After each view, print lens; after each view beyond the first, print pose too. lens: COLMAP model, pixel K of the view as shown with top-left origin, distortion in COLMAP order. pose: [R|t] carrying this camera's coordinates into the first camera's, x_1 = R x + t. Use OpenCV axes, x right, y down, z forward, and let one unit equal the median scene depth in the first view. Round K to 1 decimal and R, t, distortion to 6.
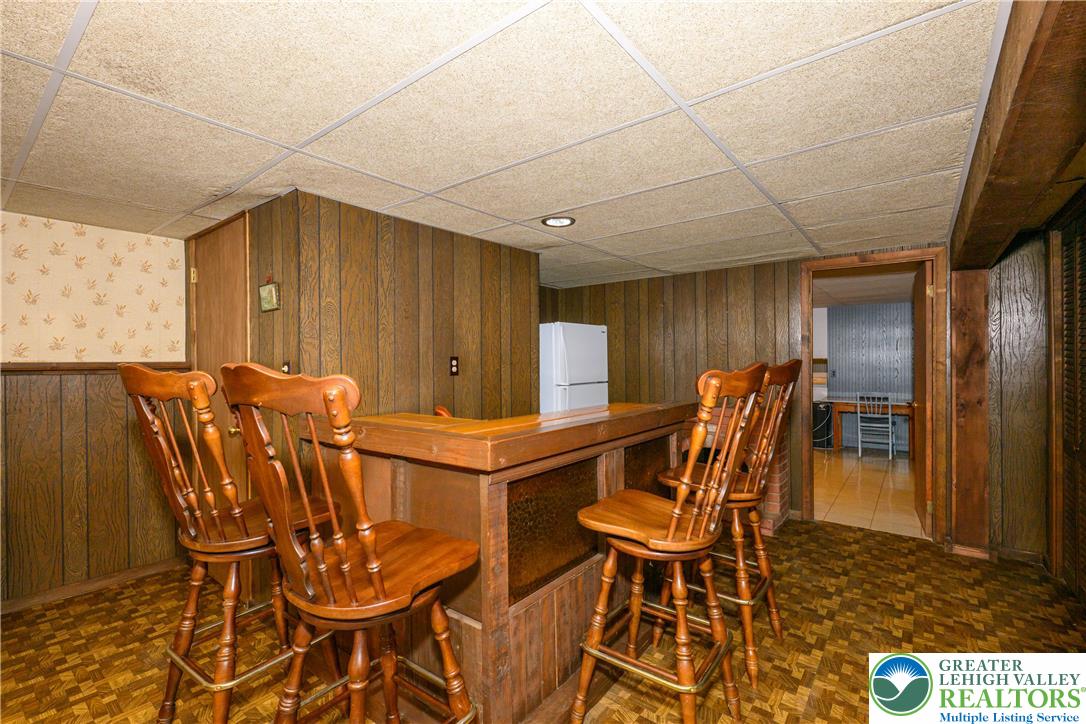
lens RADIAL K [[479.3, 0, 537.3], [0, 479.3, 358.9], [0, 0, 1]] dist [-0.001485, 0.000771]
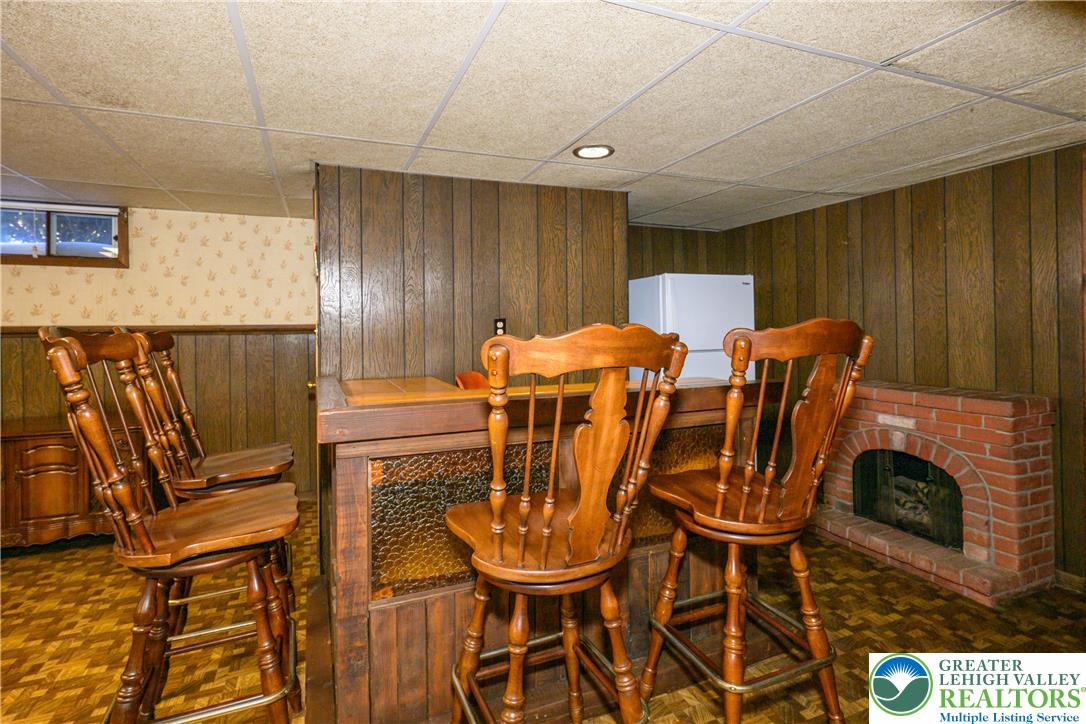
lens RADIAL K [[518.0, 0, 532.6], [0, 518.0, 328.0], [0, 0, 1]] dist [0.003102, -0.000259]
pose [[0.874678, 0.000950, -0.484703, 0.372502], [0.007528, 0.999851, 0.015544, -0.000317], [0.484646, -0.017245, 0.874541, 0.168601]]
